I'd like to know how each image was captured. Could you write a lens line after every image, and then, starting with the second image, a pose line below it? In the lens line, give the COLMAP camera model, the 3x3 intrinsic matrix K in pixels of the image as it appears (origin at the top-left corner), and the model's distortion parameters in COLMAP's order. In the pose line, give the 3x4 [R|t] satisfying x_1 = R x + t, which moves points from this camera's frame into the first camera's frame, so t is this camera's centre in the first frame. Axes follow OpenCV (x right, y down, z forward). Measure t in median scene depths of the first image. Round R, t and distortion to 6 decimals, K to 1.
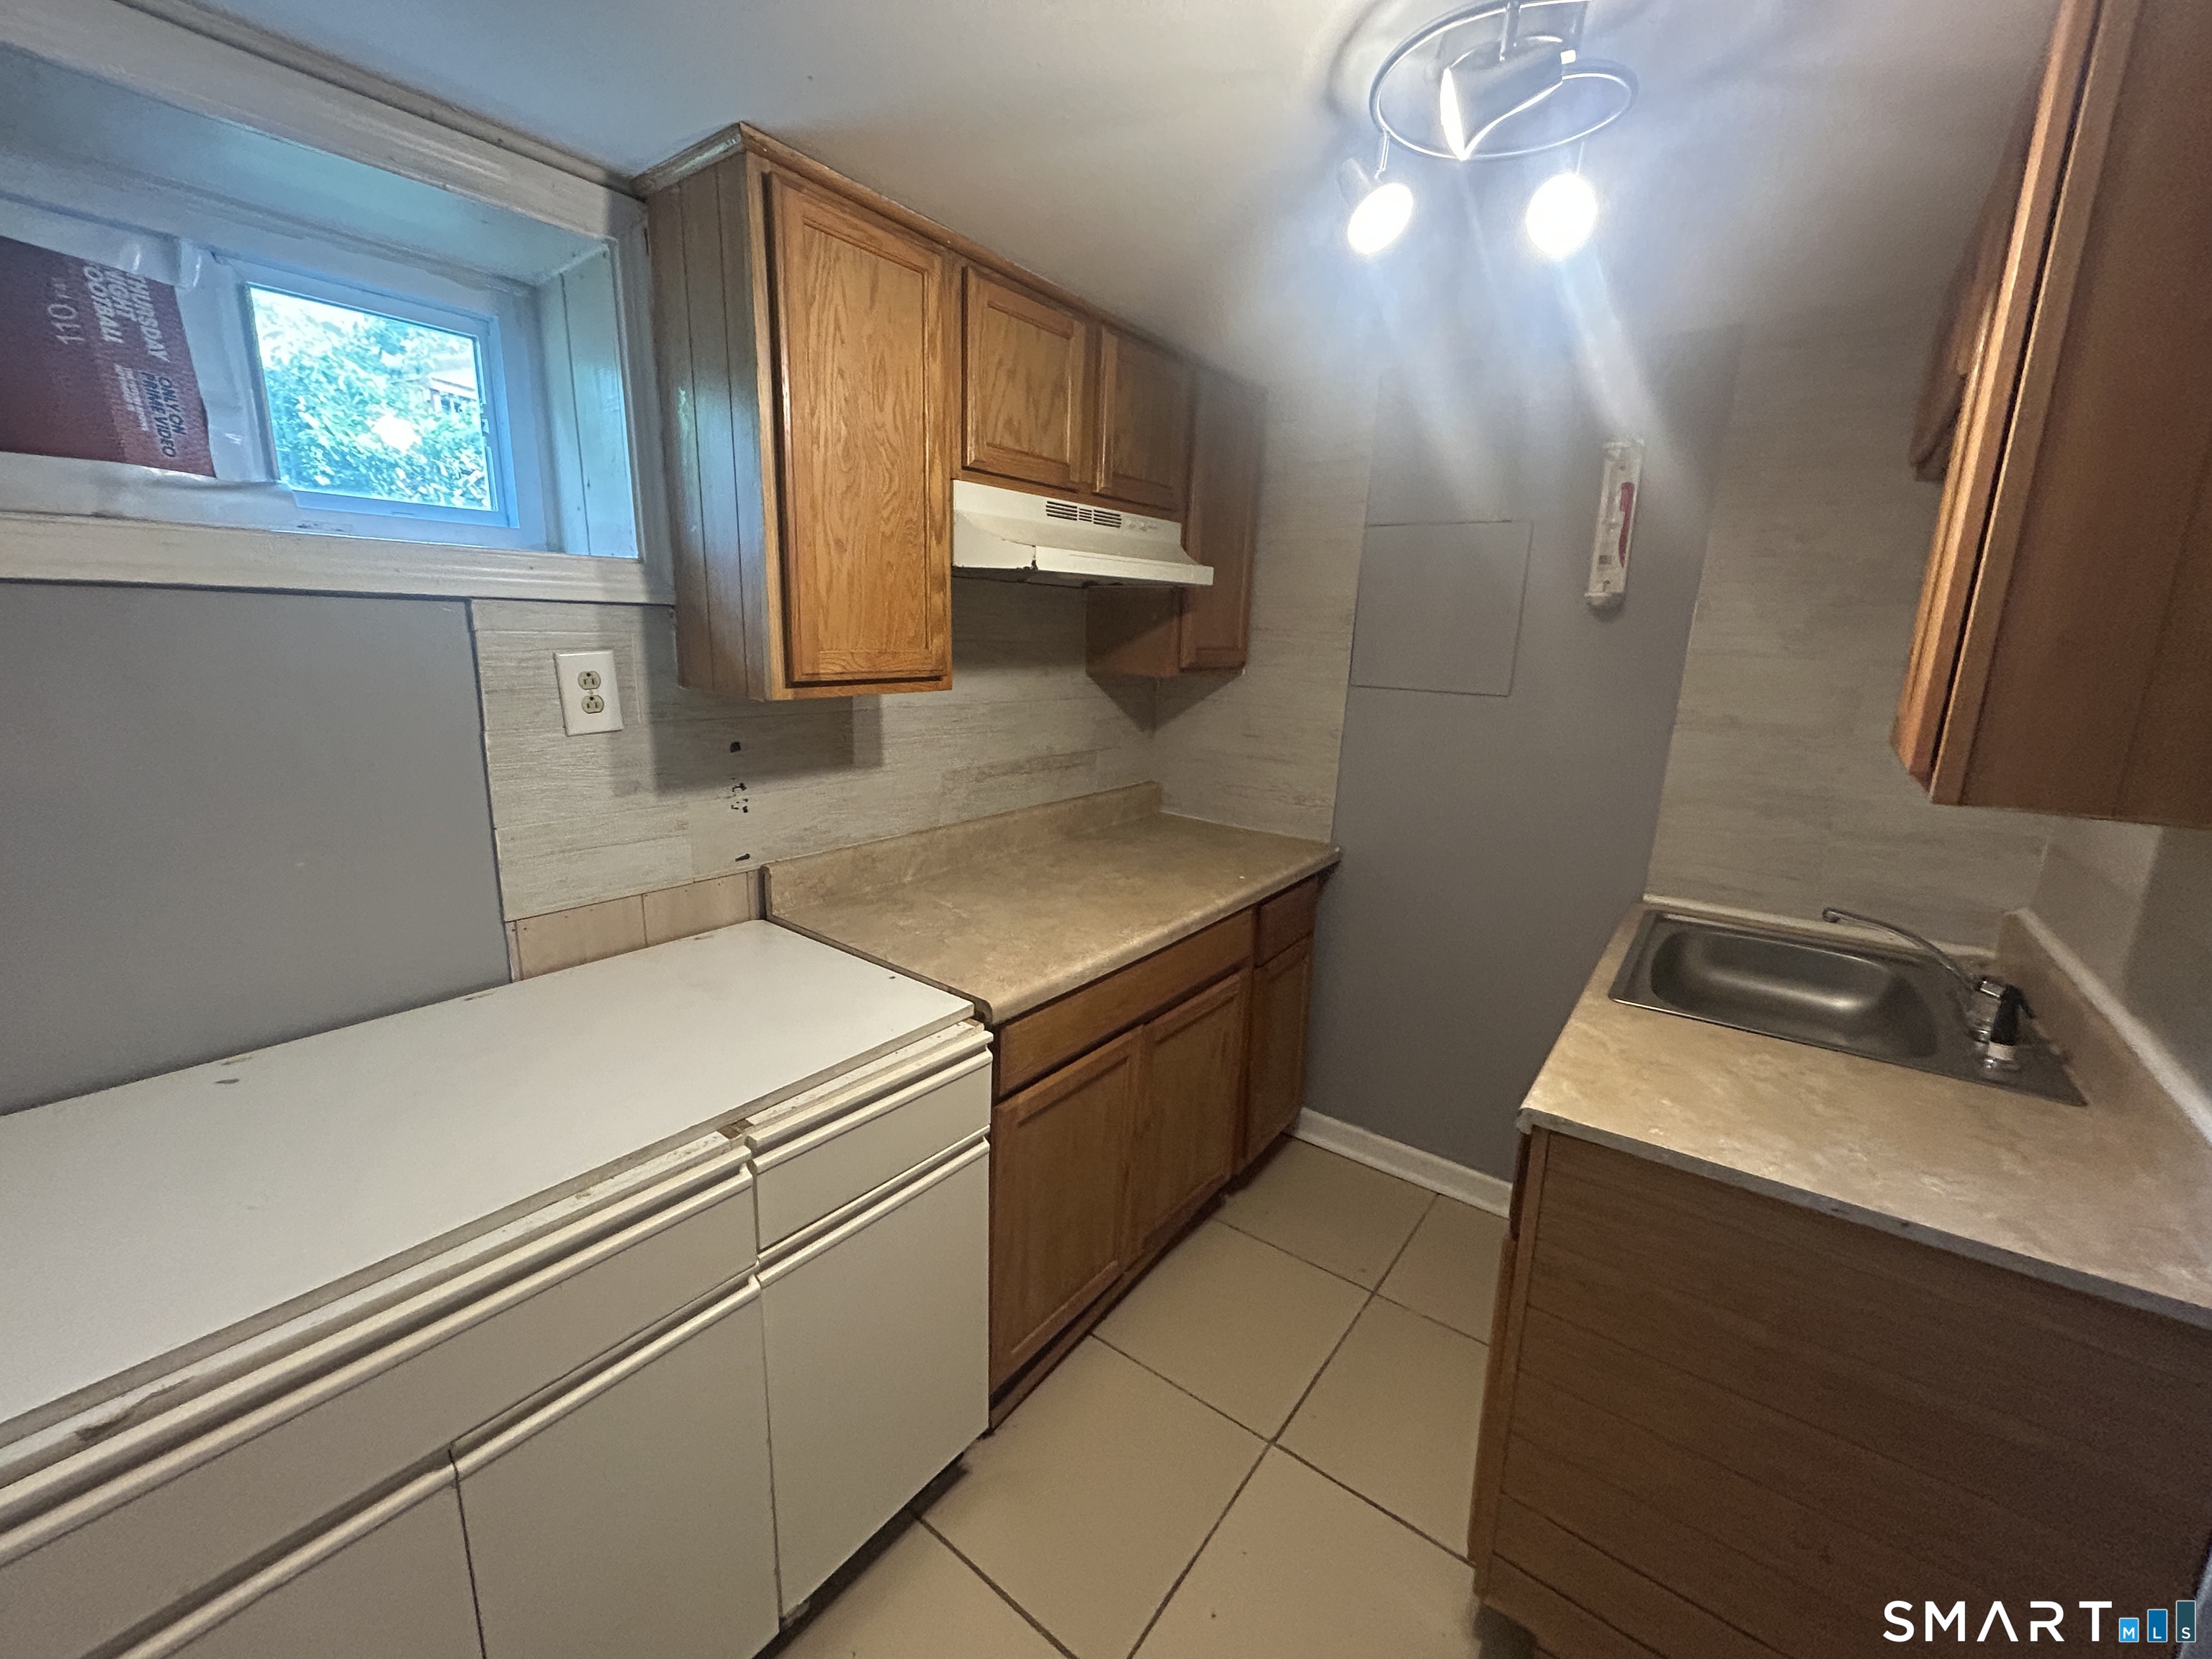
lens RADIAL K [[891.1, 0, 1099.4], [0, 891.1, 825.0], [0, 0, 1]] dist [0.000470, 0.000742]
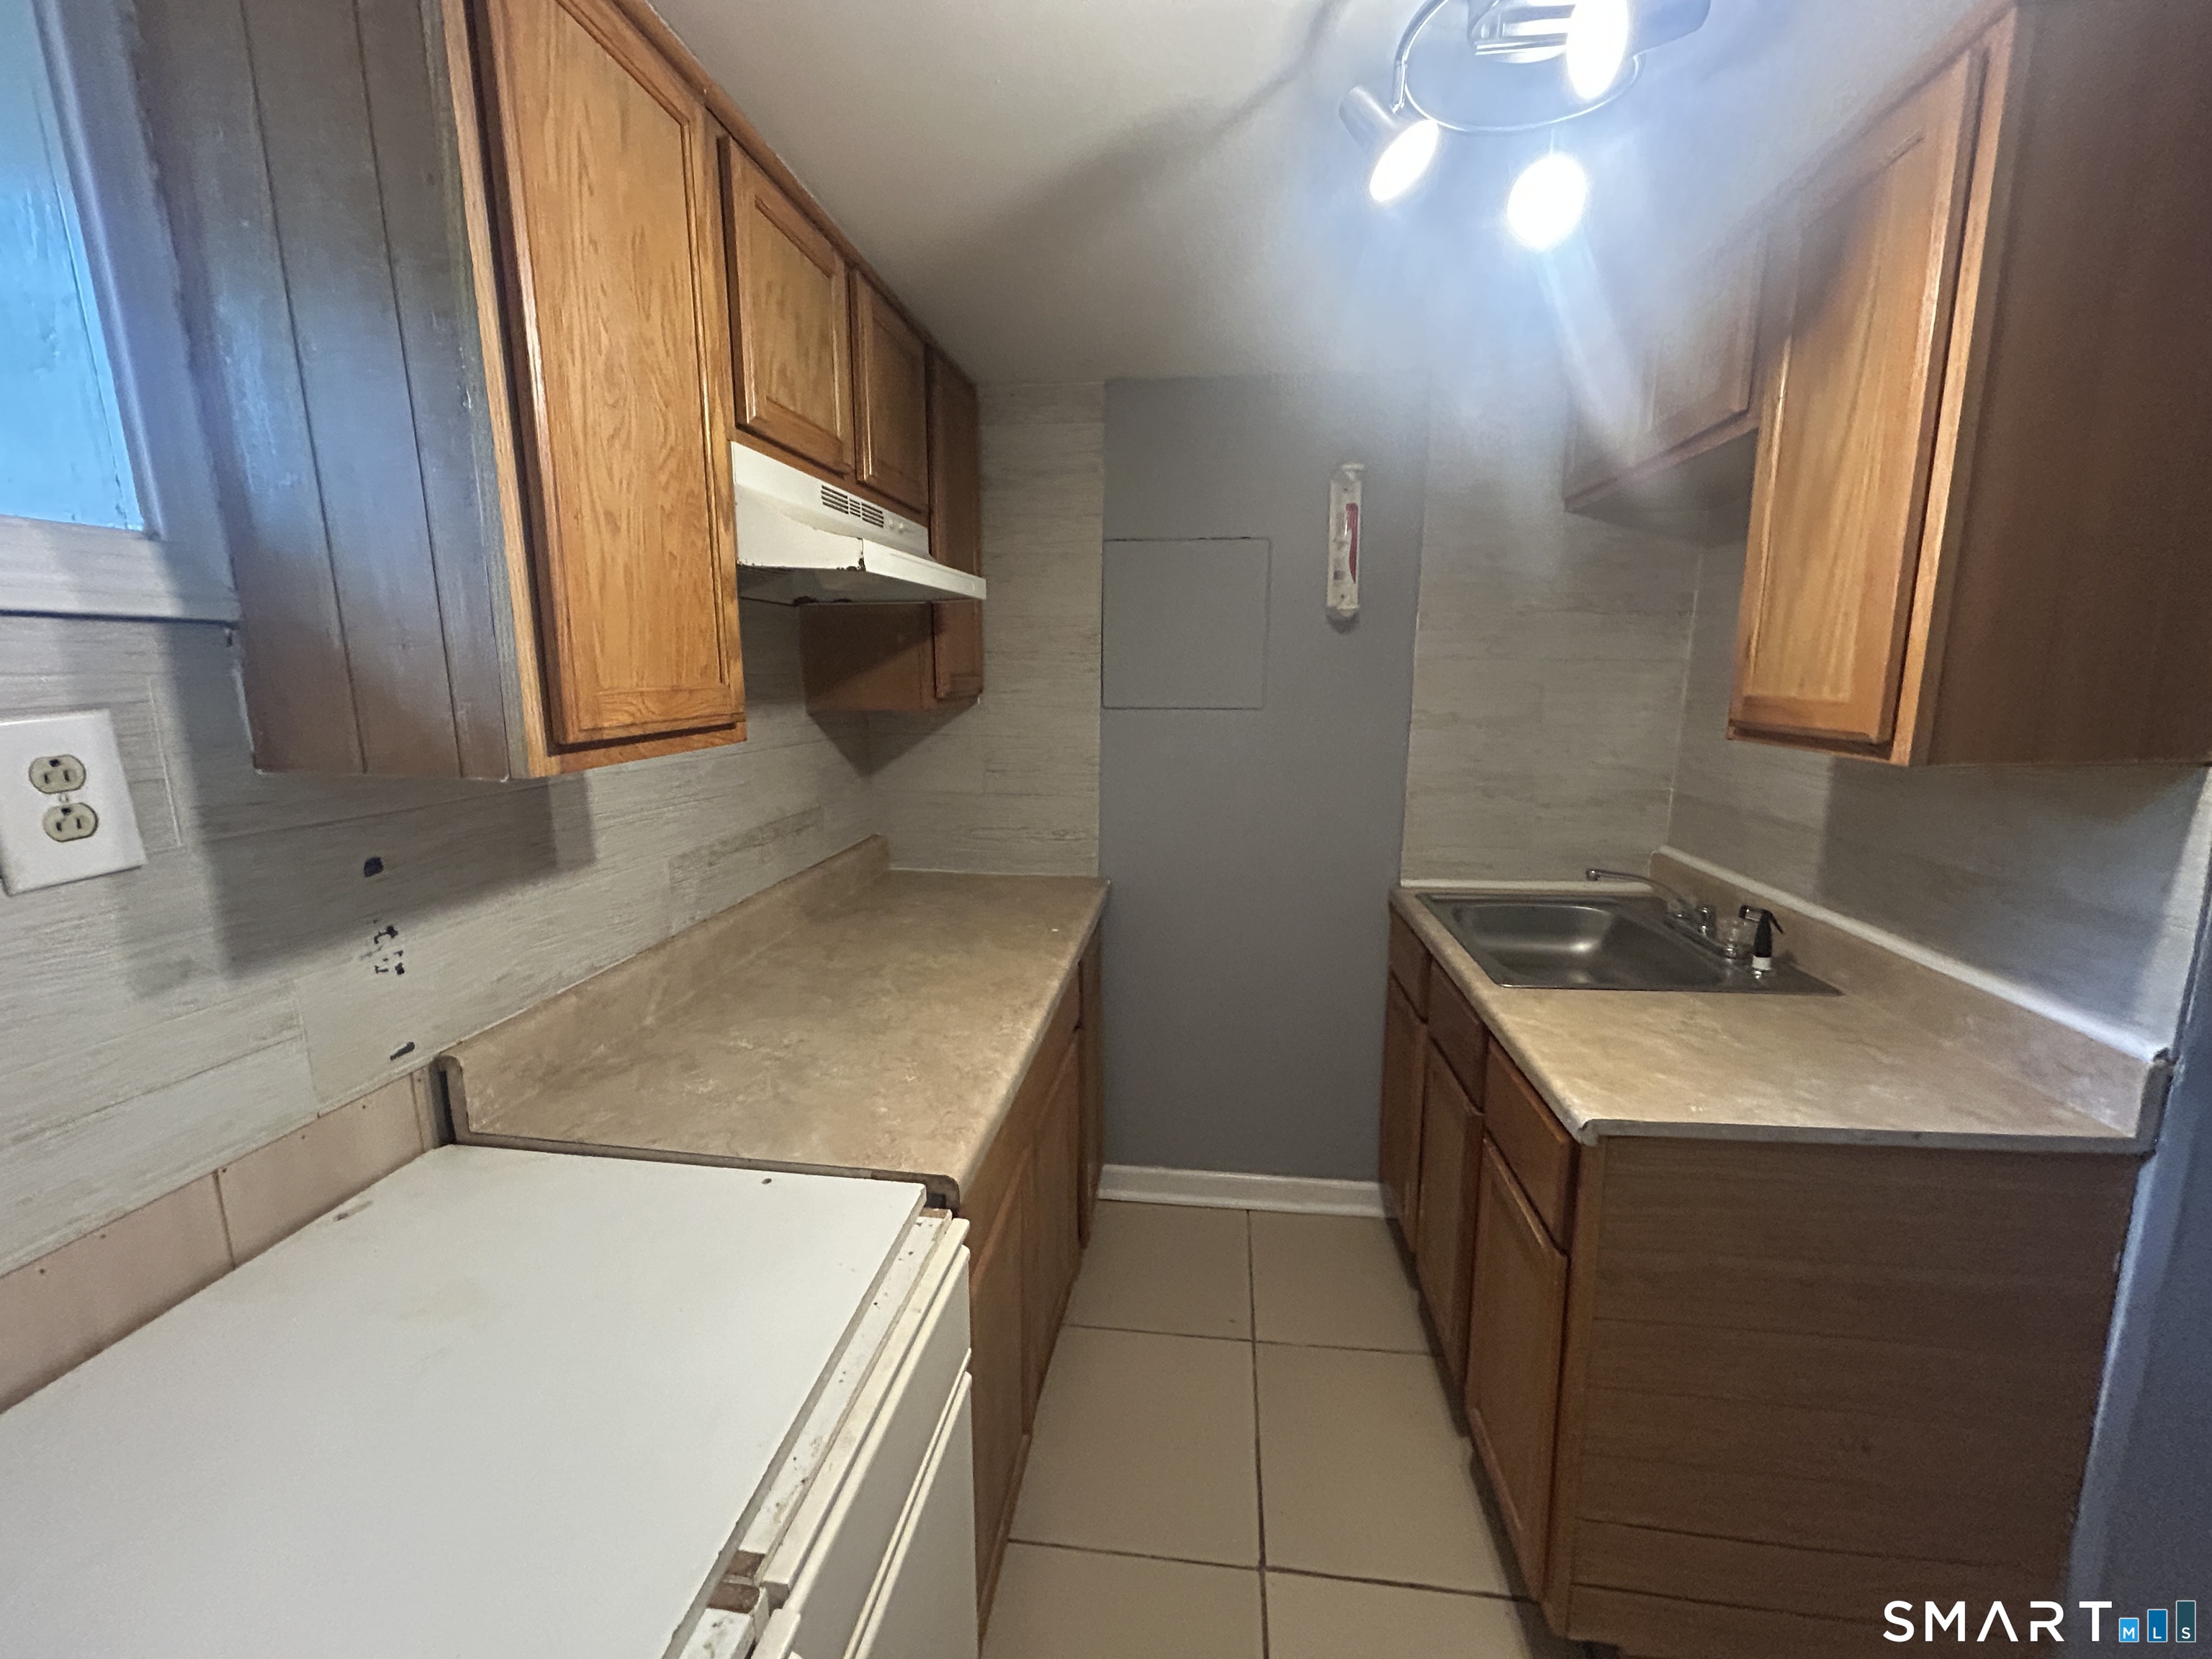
lens RADIAL K [[891.1, 0, 1099.4], [0, 891.1, 825.0], [0, 0, 1]] dist [0.000470, 0.000742]
pose [[0.866481, -0.121302, 0.484249, -0.285605], [0.138605, 0.990348, 0.000067, -0.050422], [-0.479583, 0.067061, 0.874930, 0.272194]]
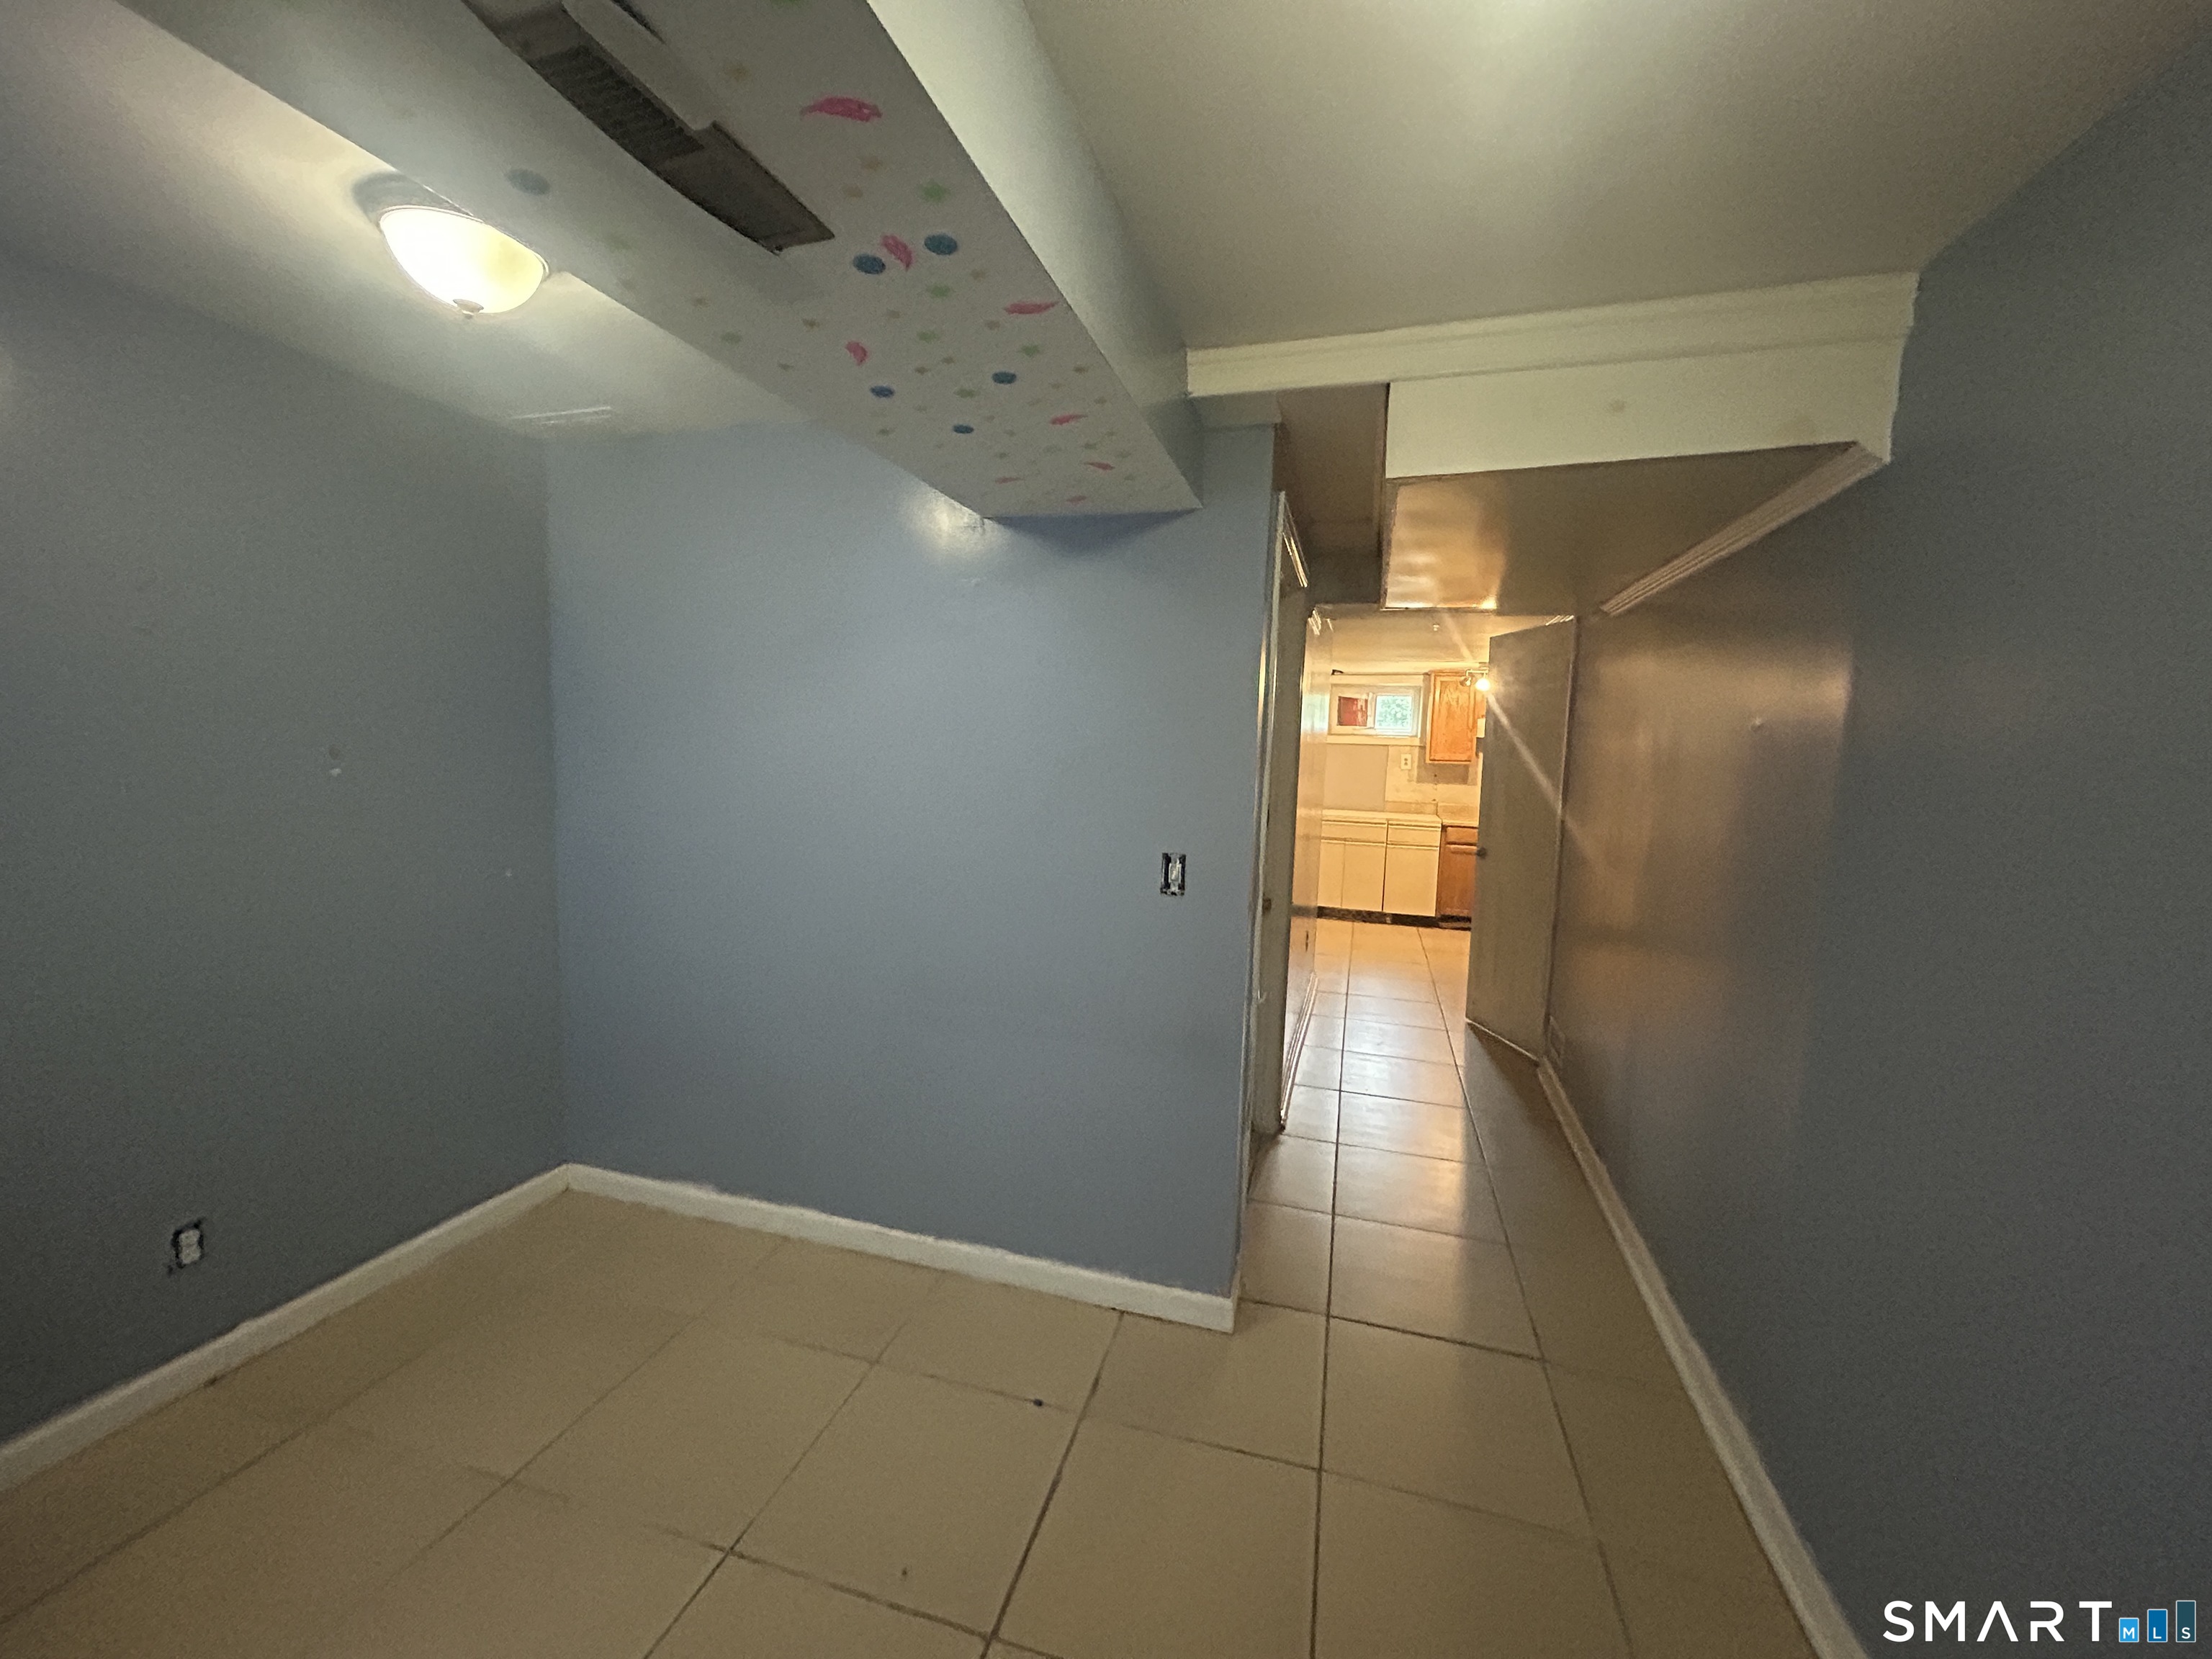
lens RADIAL K [[891.1, 0, 1099.4], [0, 891.1, 825.0], [0, 0, 1]] dist [0.000470, 0.000742]
pose [[0.354138, 0.070618, -0.932523, 3.431871], [-0.216962, 0.976143, -0.008472, 0.602348], [0.909678, 0.205322, 0.361011, -2.293006]]
